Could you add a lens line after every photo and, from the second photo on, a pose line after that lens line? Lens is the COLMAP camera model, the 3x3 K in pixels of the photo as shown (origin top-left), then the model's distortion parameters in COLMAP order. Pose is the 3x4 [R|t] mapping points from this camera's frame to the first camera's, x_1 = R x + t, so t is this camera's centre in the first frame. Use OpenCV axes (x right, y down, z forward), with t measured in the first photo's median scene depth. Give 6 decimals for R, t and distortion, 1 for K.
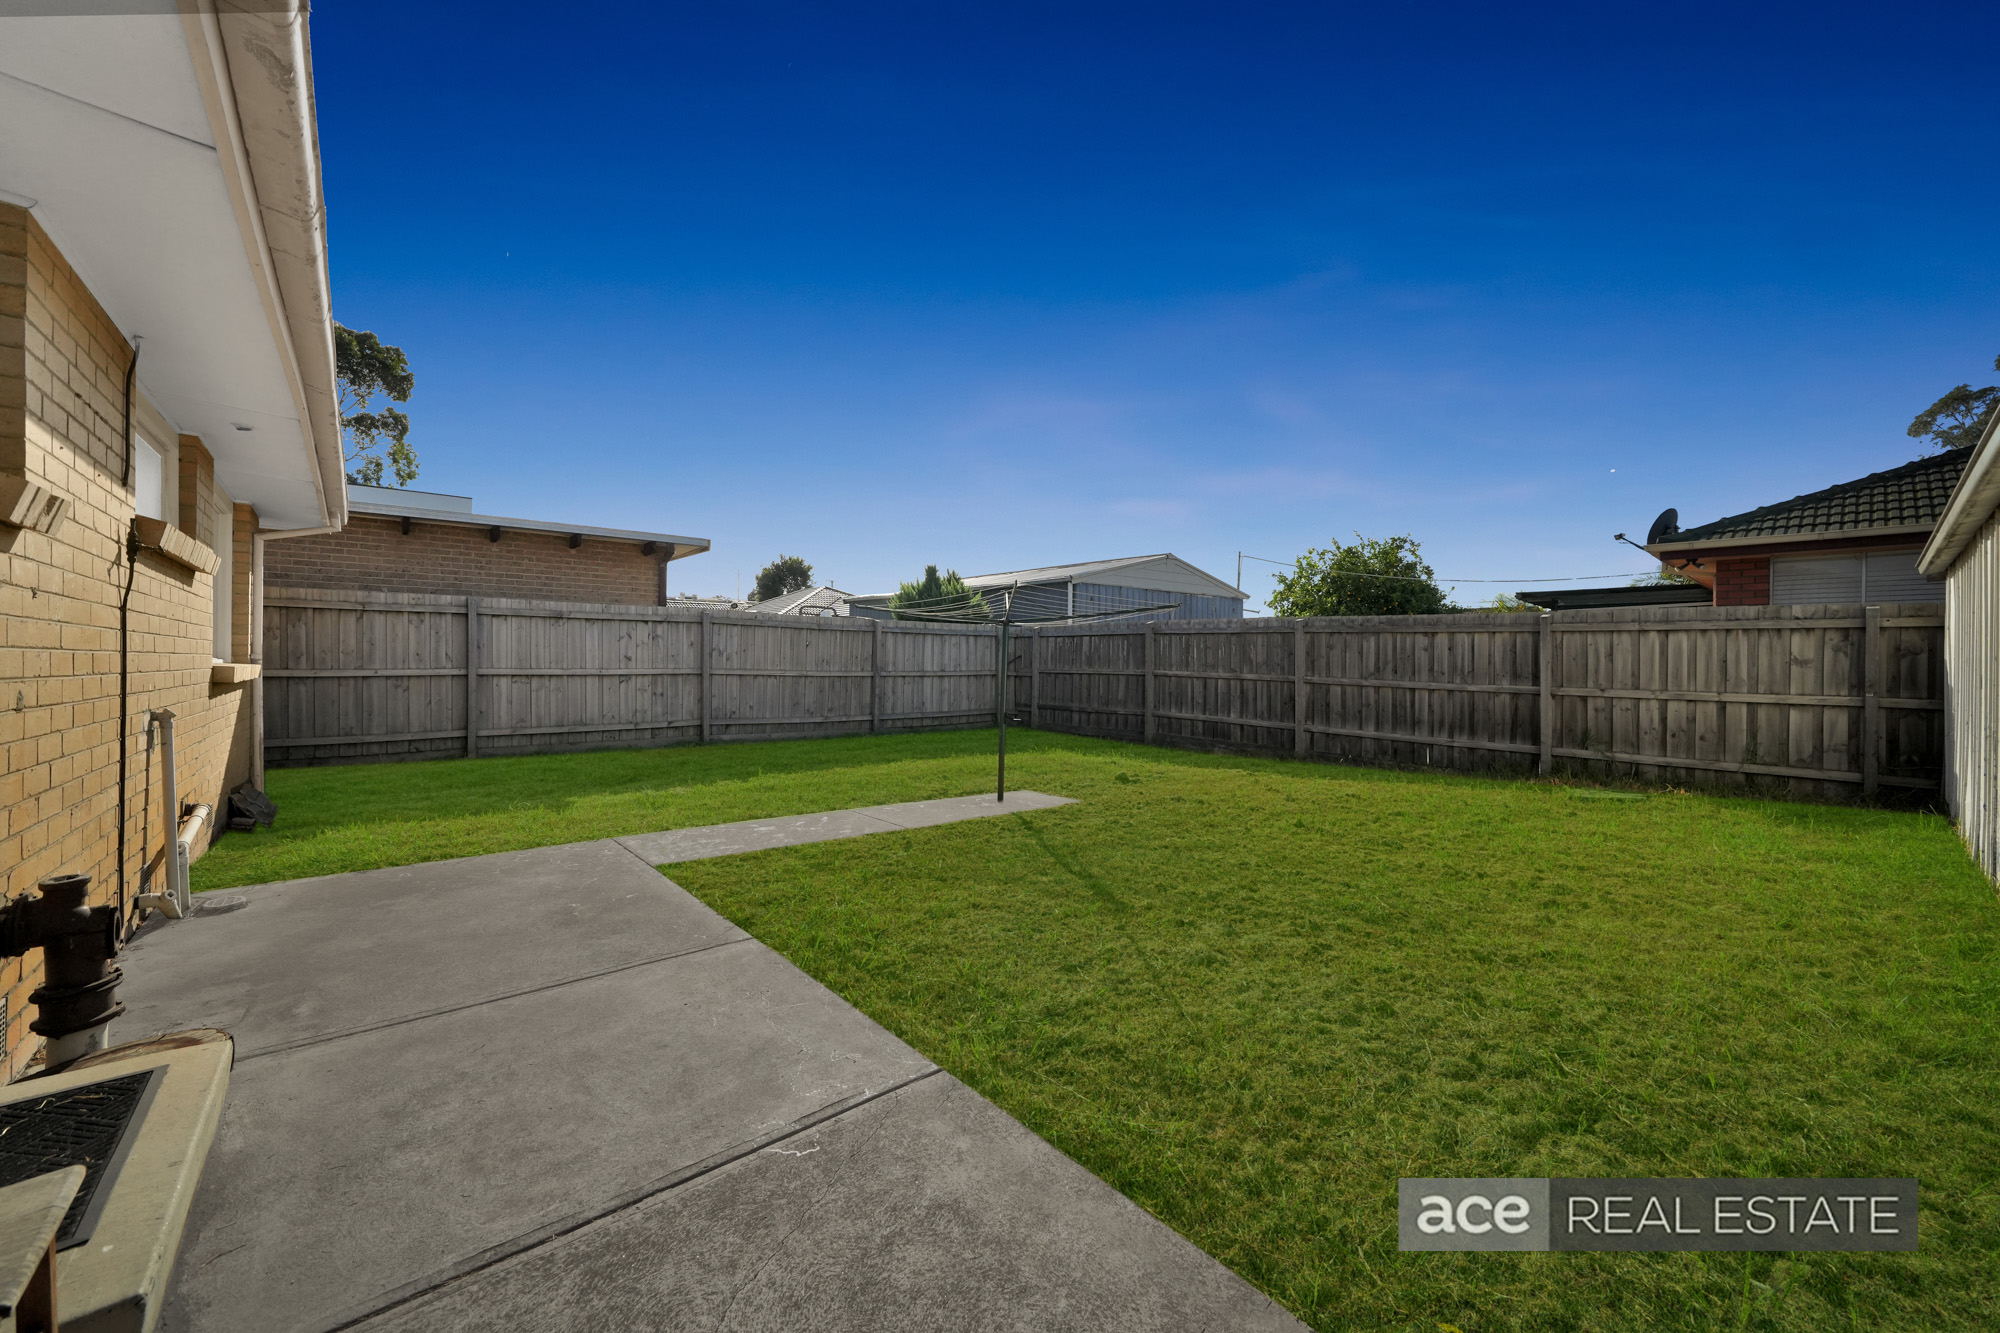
lens RADIAL K [[723.7, 0, 1000.0], [0, 723.7, 666.5], [0, 0, 1]] dist [-0.000121, -0.000007]
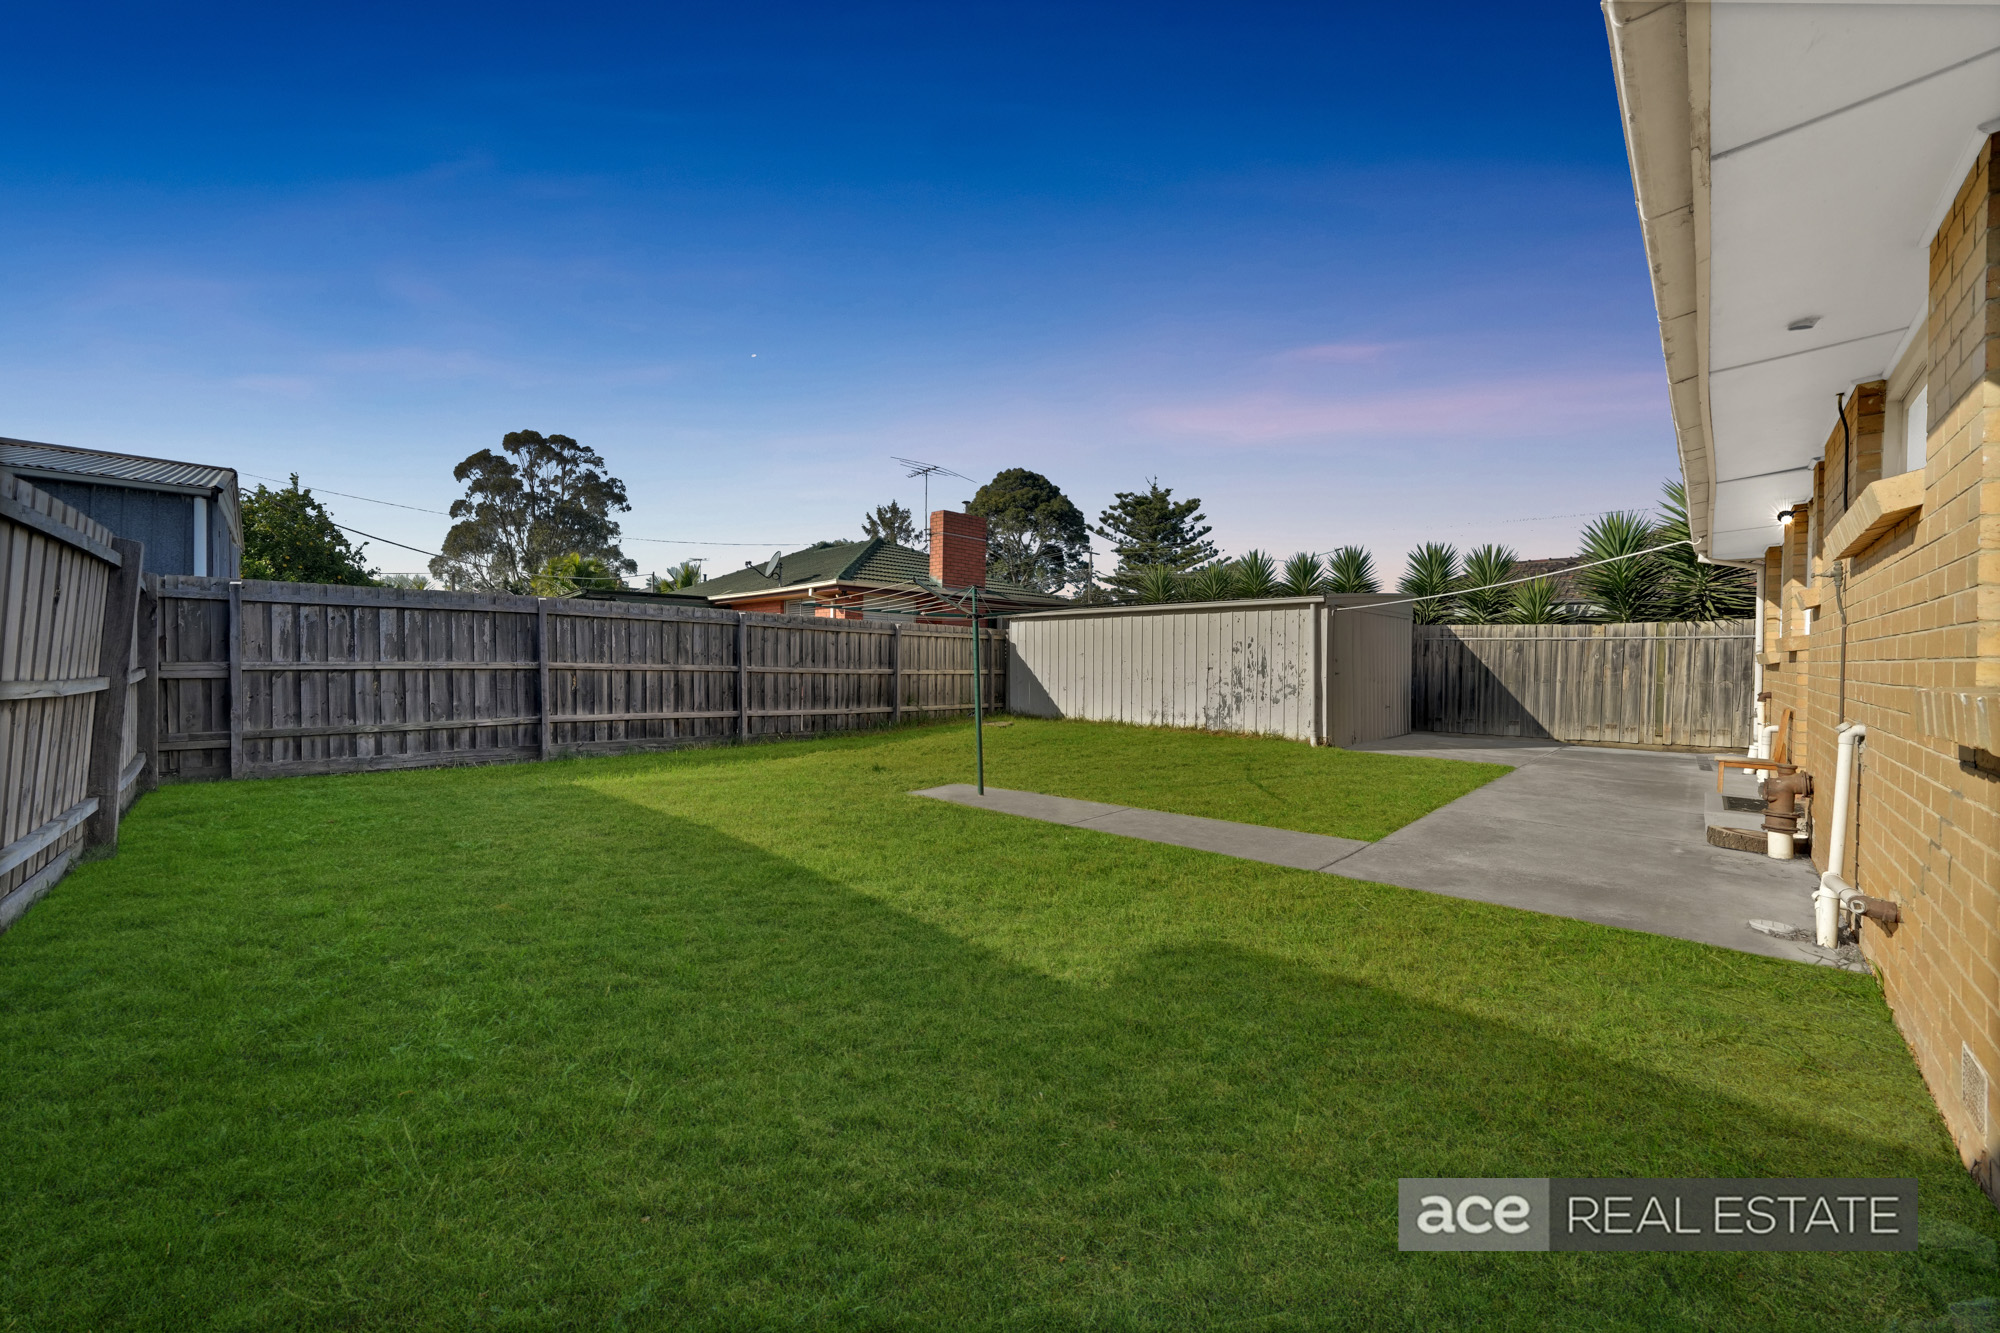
lens RADIAL K [[723.7, 0, 1000.0], [0, 723.7, 666.5], [0, 0, 1]] dist [-0.000121, -0.000007]
pose [[-0.041891, -0.033134, 0.998573, -0.741302], [-0.013184, 0.999381, 0.032608, -0.029141], [-0.999035, -0.011799, -0.042302, 0.740084]]
